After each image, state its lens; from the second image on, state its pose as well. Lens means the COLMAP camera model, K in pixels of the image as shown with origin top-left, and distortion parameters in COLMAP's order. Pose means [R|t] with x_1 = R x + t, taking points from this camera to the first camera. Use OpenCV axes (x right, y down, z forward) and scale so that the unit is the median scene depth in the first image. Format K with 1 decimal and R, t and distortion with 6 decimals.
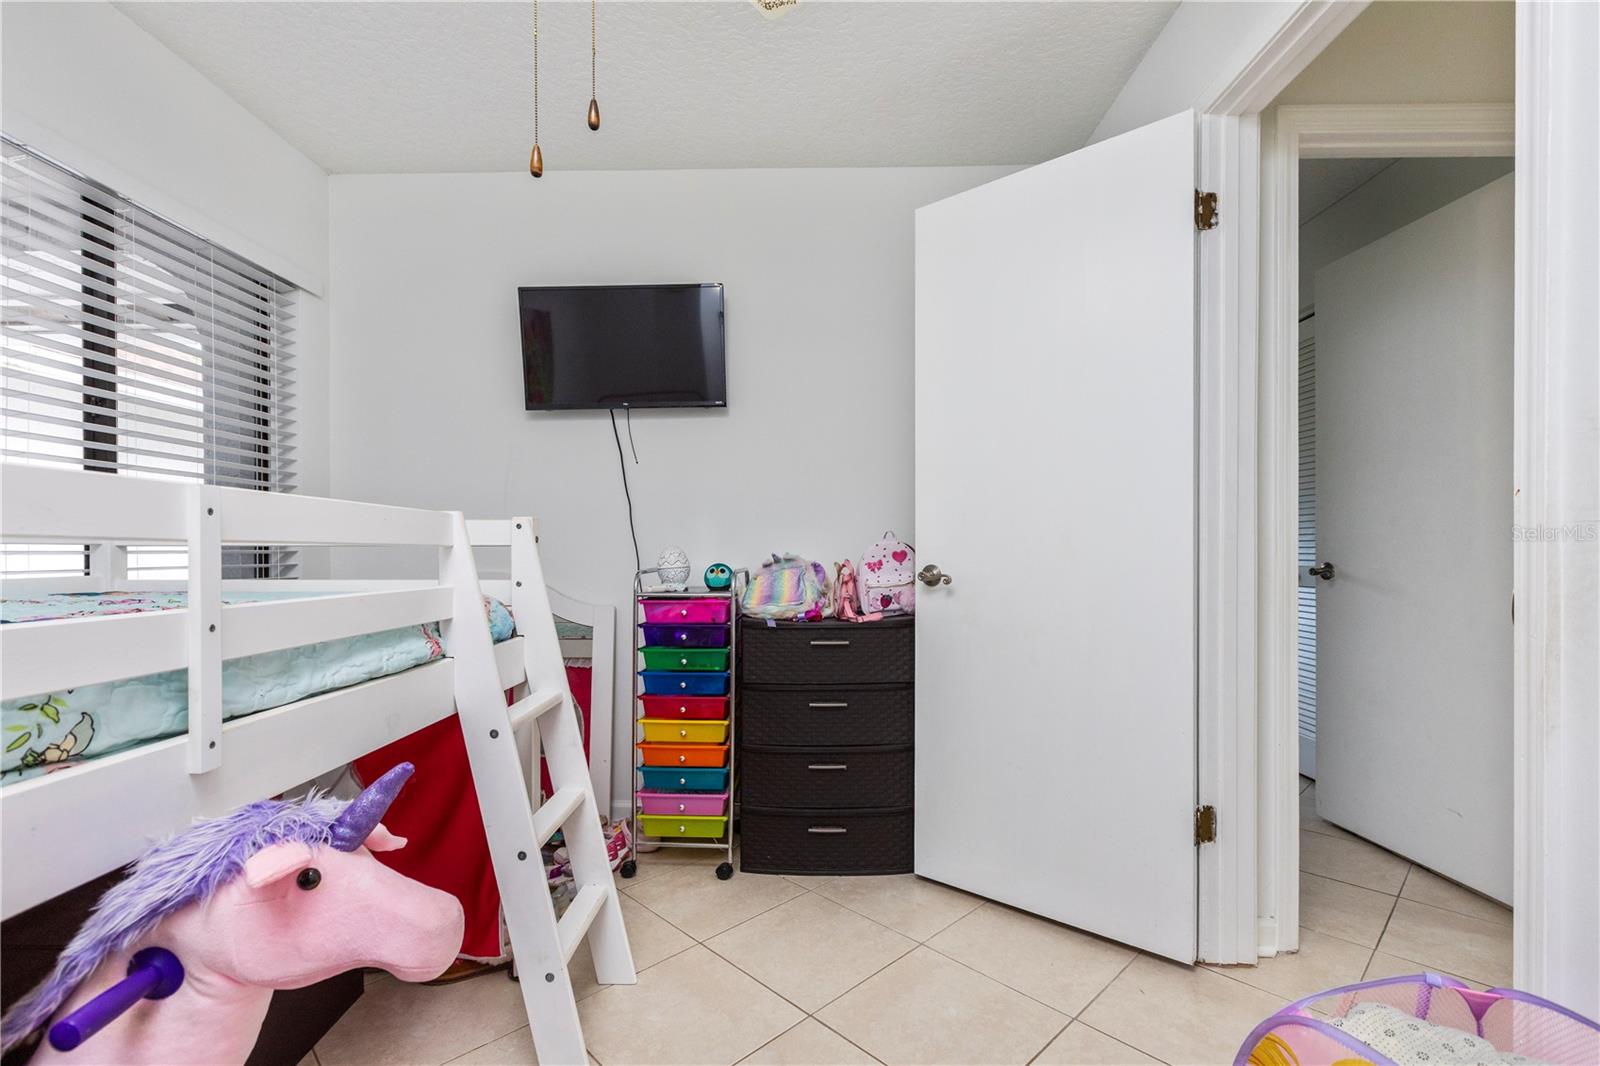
lens RADIAL K [[716.4, 0, 800.7], [0, 716.4, 529.7], [0, 0, 1]] dist [0.001867, -0.000394]
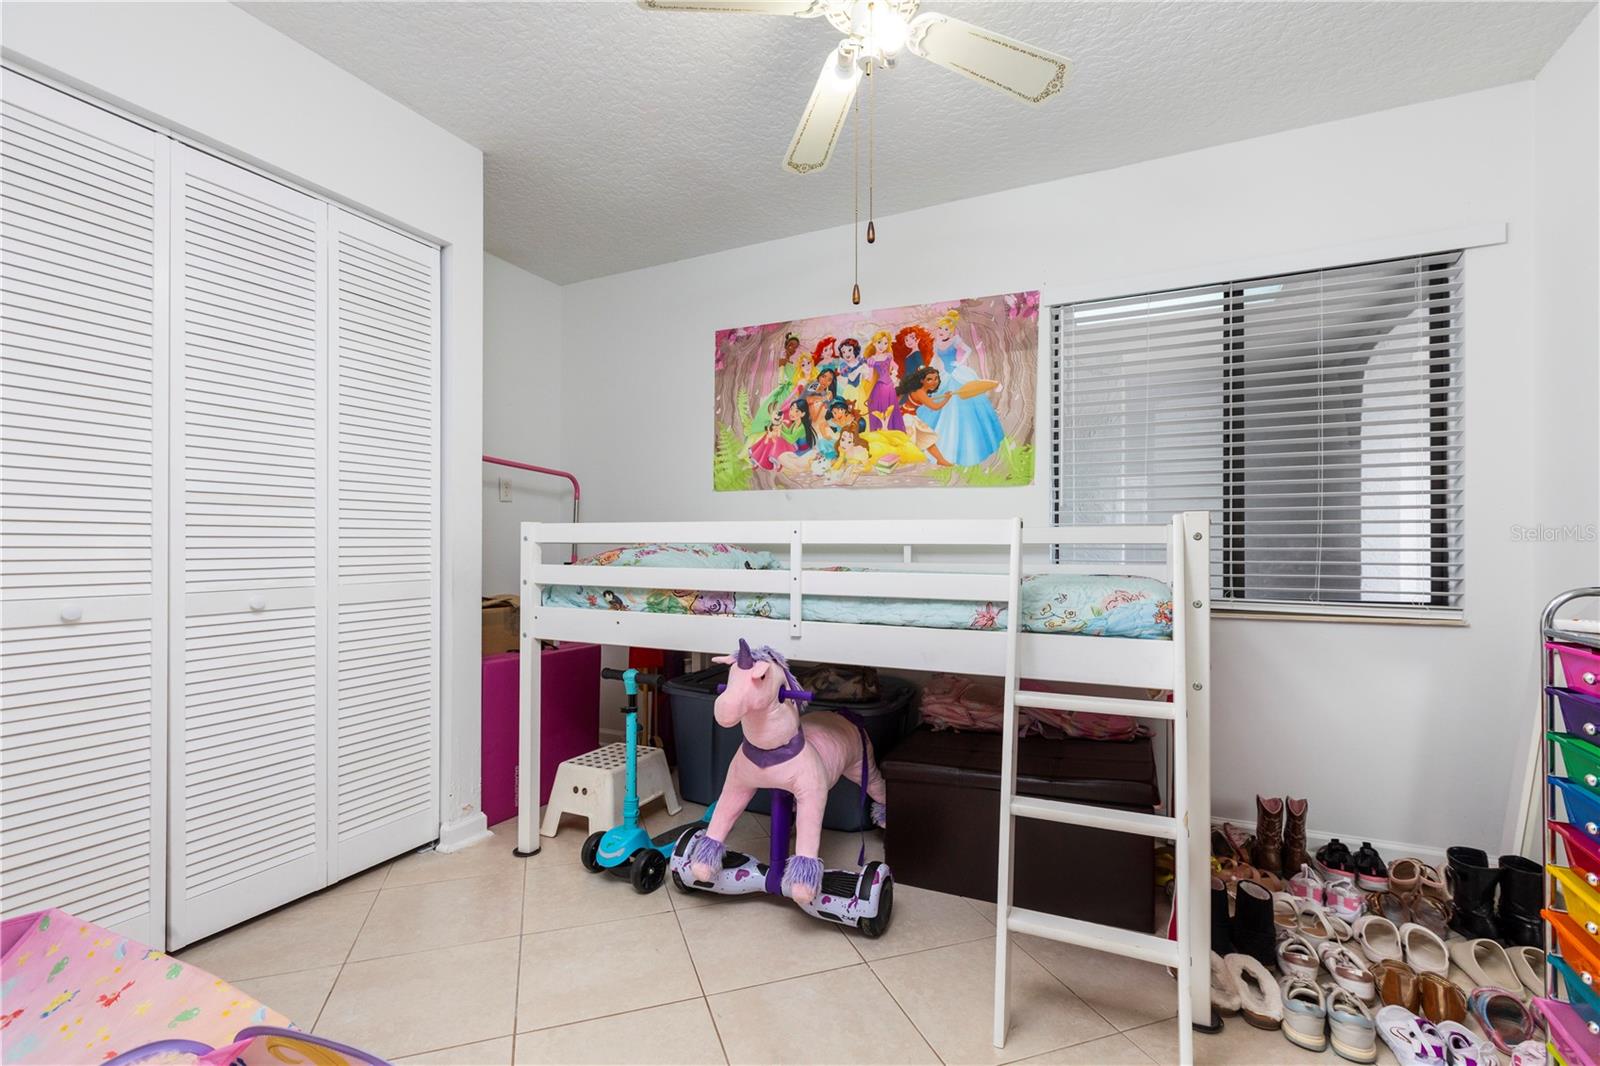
lens RADIAL K [[716.4, 0, 800.7], [0, 716.4, 529.7], [0, 0, 1]] dist [0.001867, -0.000394]
pose [[-0.407425, -0.018817, -0.913045, 0.847818], [0.022555, 0.999275, -0.030659, 0.034551], [0.912960, -0.033085, -0.406705, 1.271895]]
